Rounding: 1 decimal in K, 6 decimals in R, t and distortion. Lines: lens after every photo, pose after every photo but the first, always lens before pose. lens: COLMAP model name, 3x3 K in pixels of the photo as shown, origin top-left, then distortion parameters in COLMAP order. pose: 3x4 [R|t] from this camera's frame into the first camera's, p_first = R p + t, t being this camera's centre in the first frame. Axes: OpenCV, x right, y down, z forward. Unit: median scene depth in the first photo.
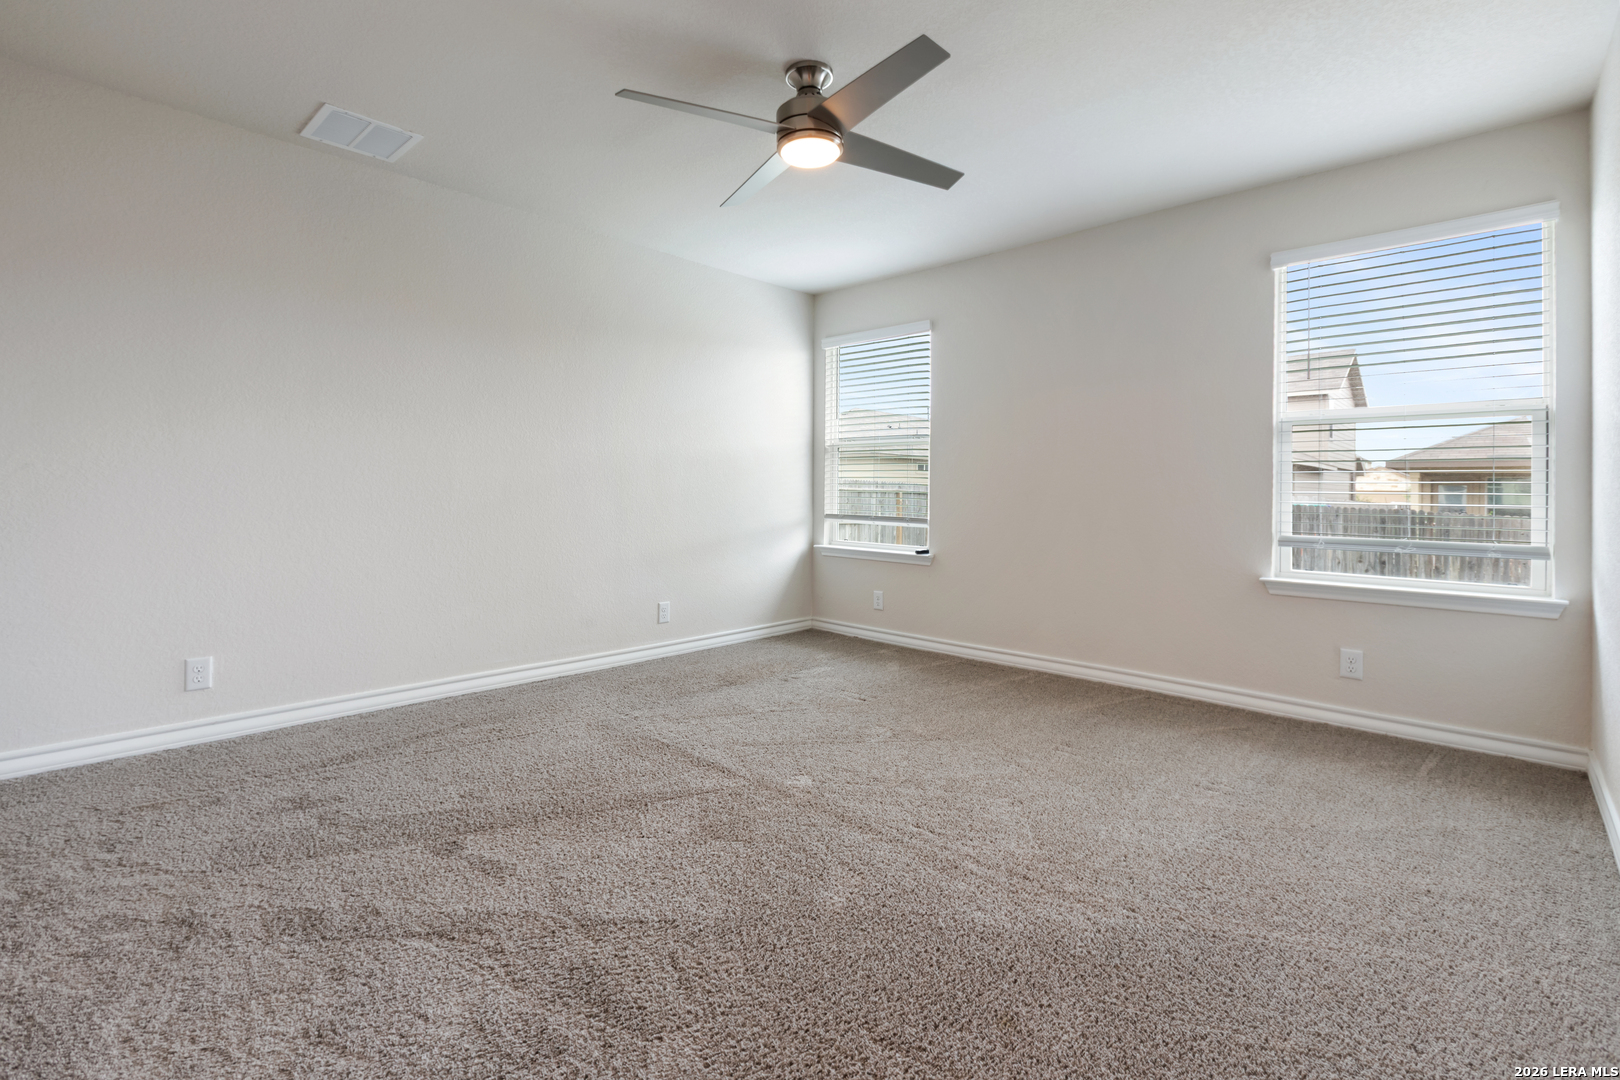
lens RADIAL K [[808.9, 0, 810.2], [0, 808.9, 464.3], [0, 0, 1]] dist [0.001714, 0.000283]
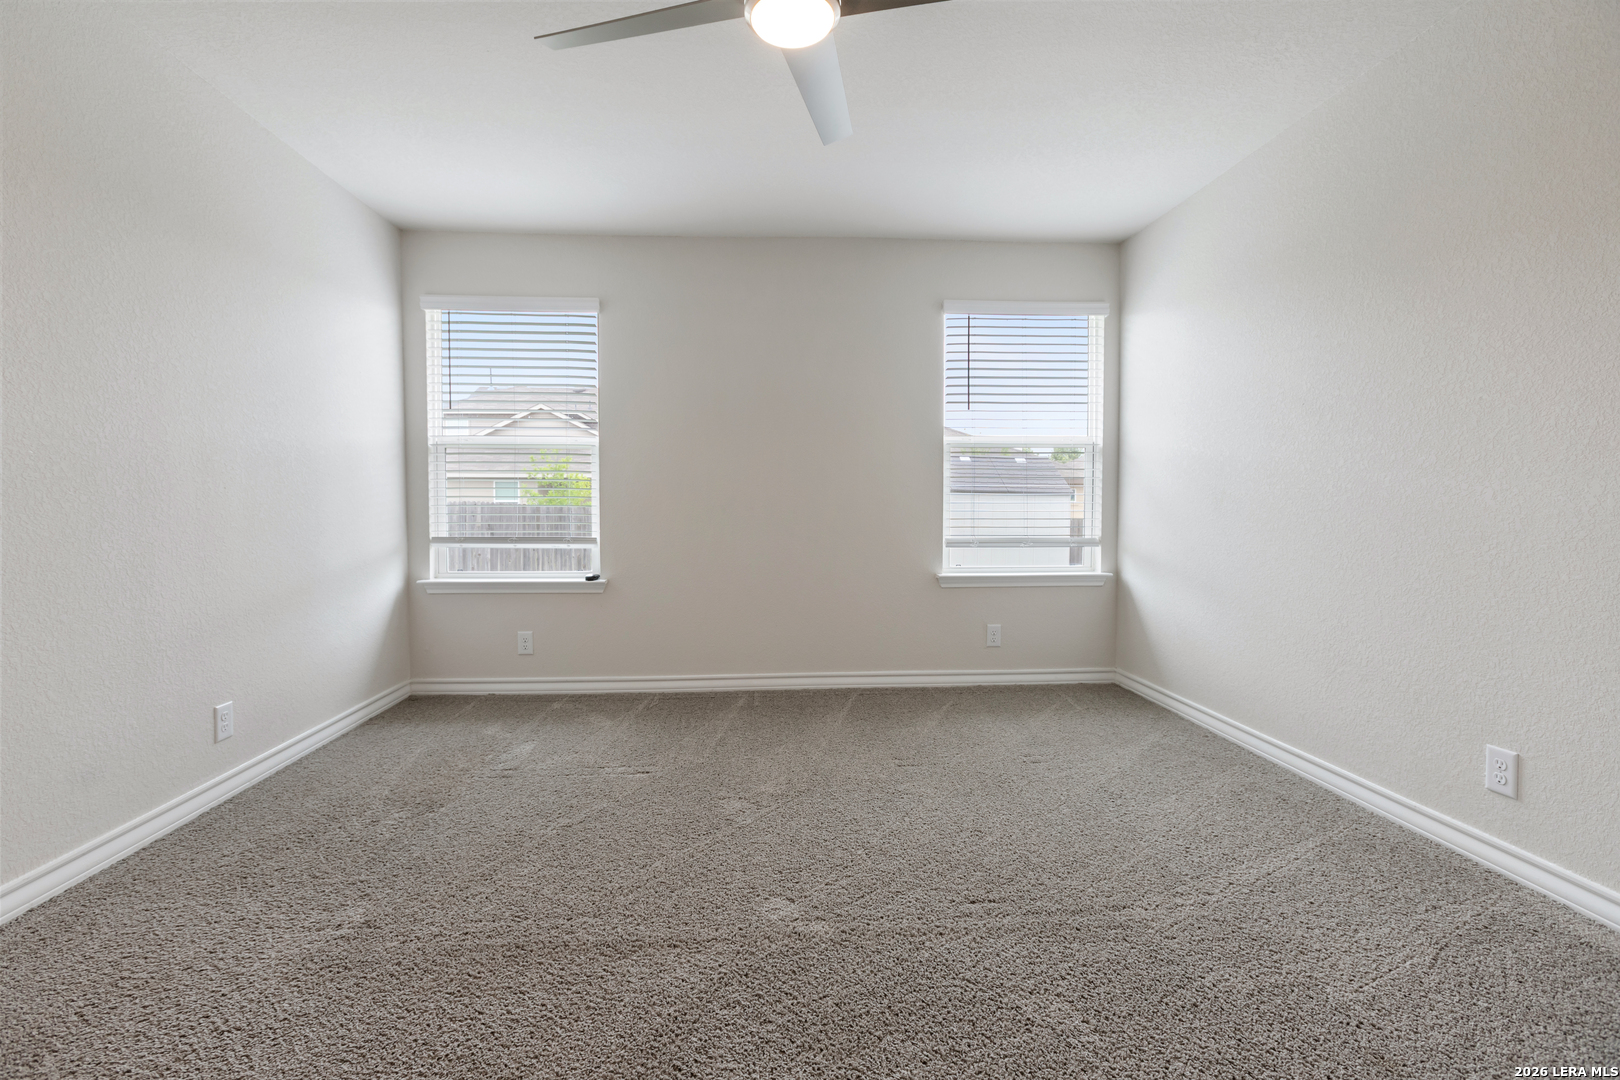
lens RADIAL K [[729.1, 0, 793.3], [0, 729.1, 520.0], [0, 0, 1]] dist [0.000596, 0.000083]
pose [[0.654645, -0.026496, 0.755472, -0.288110], [-0.016136, 0.998668, 0.049008, 0.008310], [-0.755764, -0.044274, 0.653345, 0.345290]]
